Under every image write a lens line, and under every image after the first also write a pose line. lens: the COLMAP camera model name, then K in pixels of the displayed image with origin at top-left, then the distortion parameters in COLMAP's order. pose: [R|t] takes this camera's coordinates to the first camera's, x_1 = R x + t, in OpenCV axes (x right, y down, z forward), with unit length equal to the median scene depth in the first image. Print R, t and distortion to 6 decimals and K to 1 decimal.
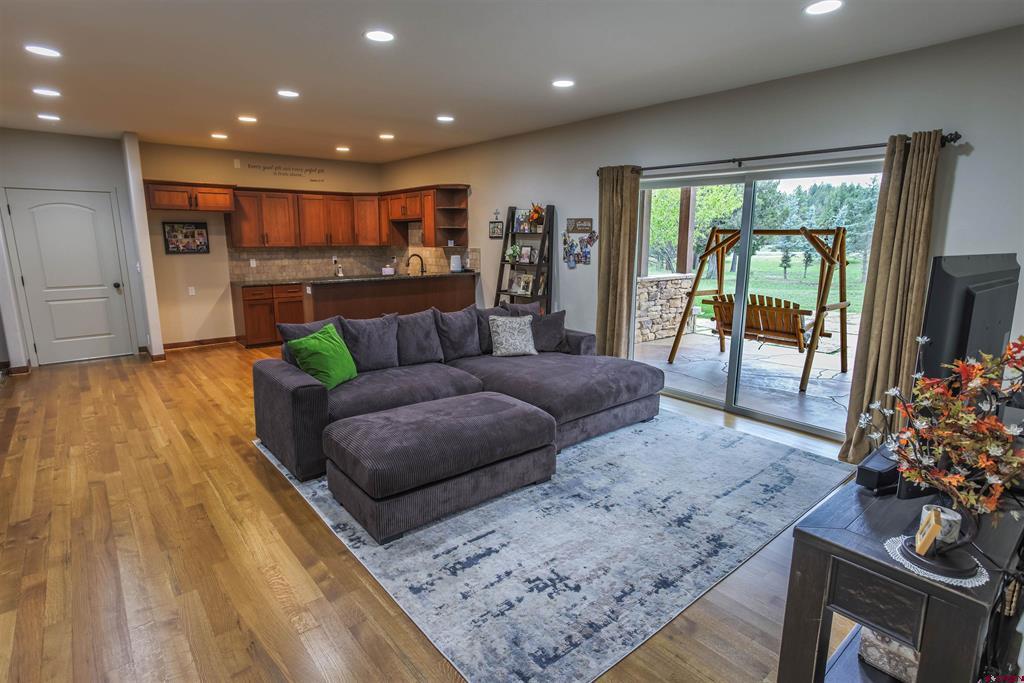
lens RADIAL K [[529.2, 0, 513.2], [0, 529.2, 342.7], [0, 0, 1]] dist [-0.040696, 0.005826]
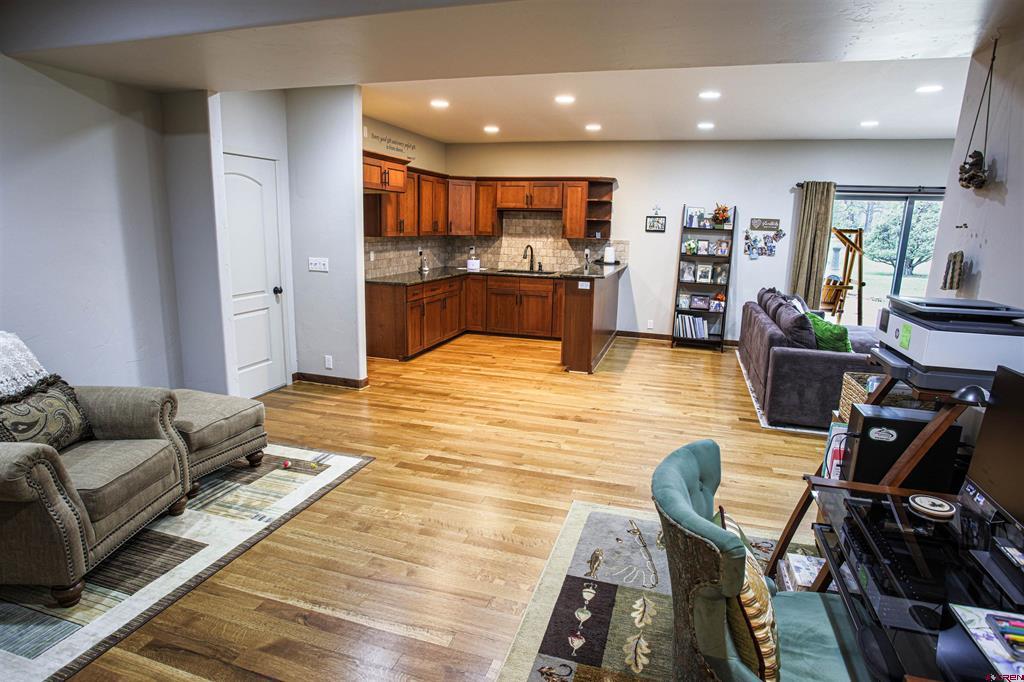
lens RADIAL K [[575.1, 0, 511.5], [0, 575.1, 342.5], [0, 0, 1]] dist [-0.042217, 0.000443]
pose [[0.842331, -0.093016, 0.530873, -0.918055], [0.084064, 0.995614, 0.041061, -0.044879], [-0.532364, 0.010041, 0.846456, 0.166140]]
